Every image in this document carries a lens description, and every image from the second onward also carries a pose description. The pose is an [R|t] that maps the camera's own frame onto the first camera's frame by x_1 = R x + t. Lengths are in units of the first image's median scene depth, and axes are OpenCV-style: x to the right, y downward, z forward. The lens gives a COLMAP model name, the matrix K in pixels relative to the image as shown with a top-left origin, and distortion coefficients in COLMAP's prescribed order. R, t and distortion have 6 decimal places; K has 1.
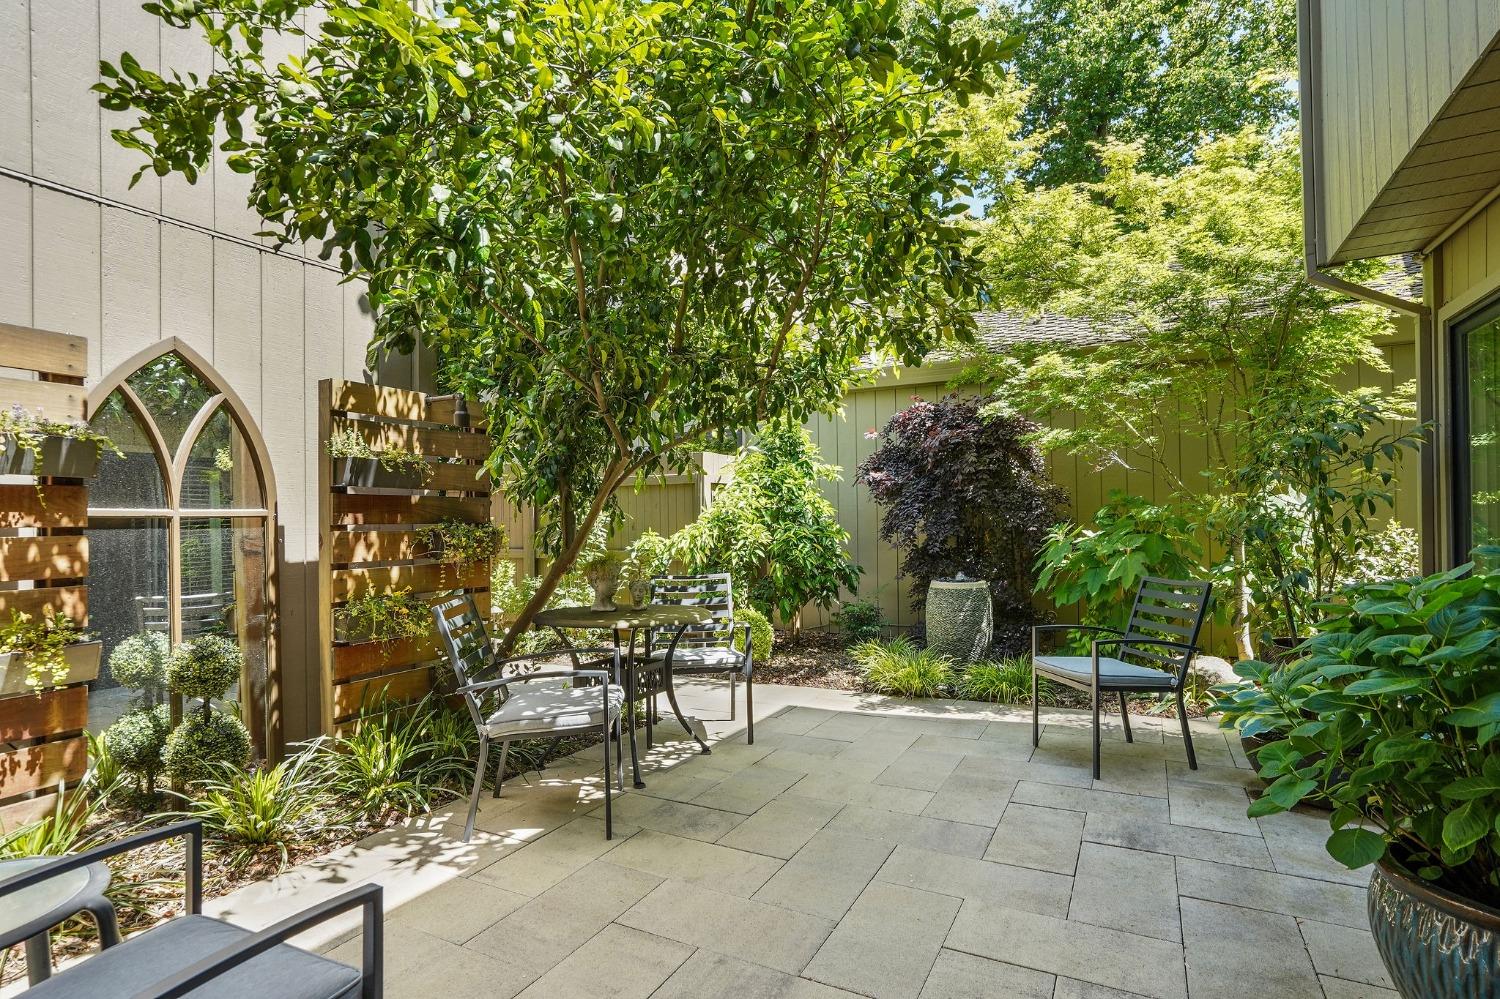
lens RADIAL K [[783.8, 0, 761.9], [0, 783.8, 499.9], [0, 0, 1]] dist [-0.027957, 0.009995]
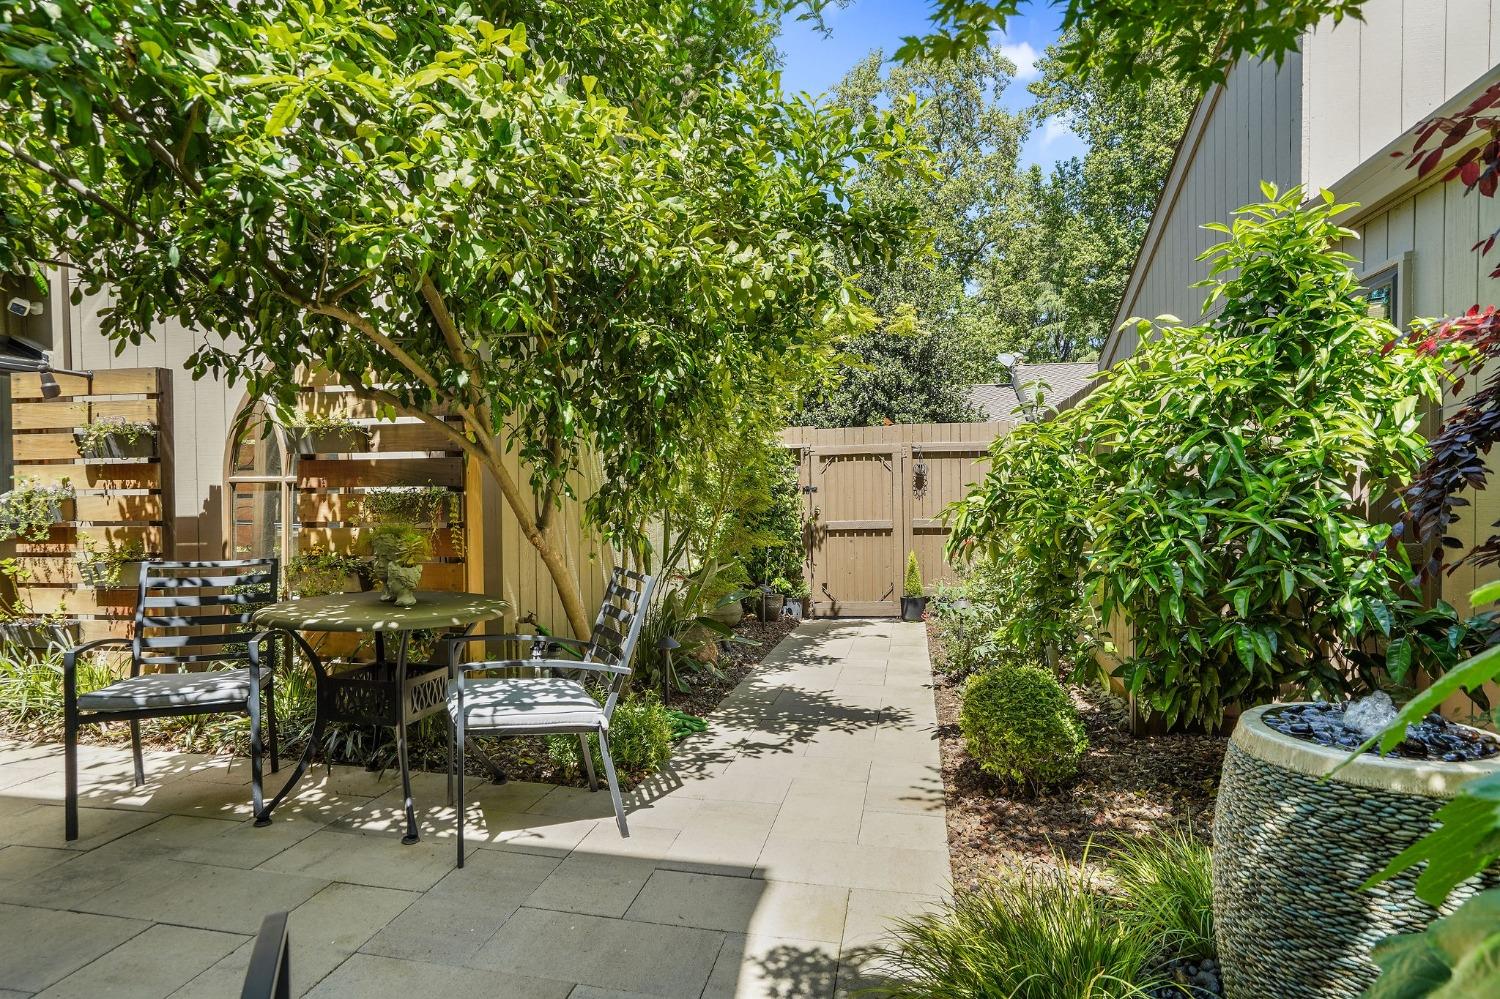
lens RADIAL K [[823.1, 0, 759.9], [0, 823.1, 511.8], [0, 0, 1]] dist [-0.017248, 0.005786]
pose [[0.263131, 0.016473, -0.964619, 0.755468], [0.010177, 0.999751, 0.019849, 0.050610], [0.964706, -0.015039, 0.262898, 1.287312]]
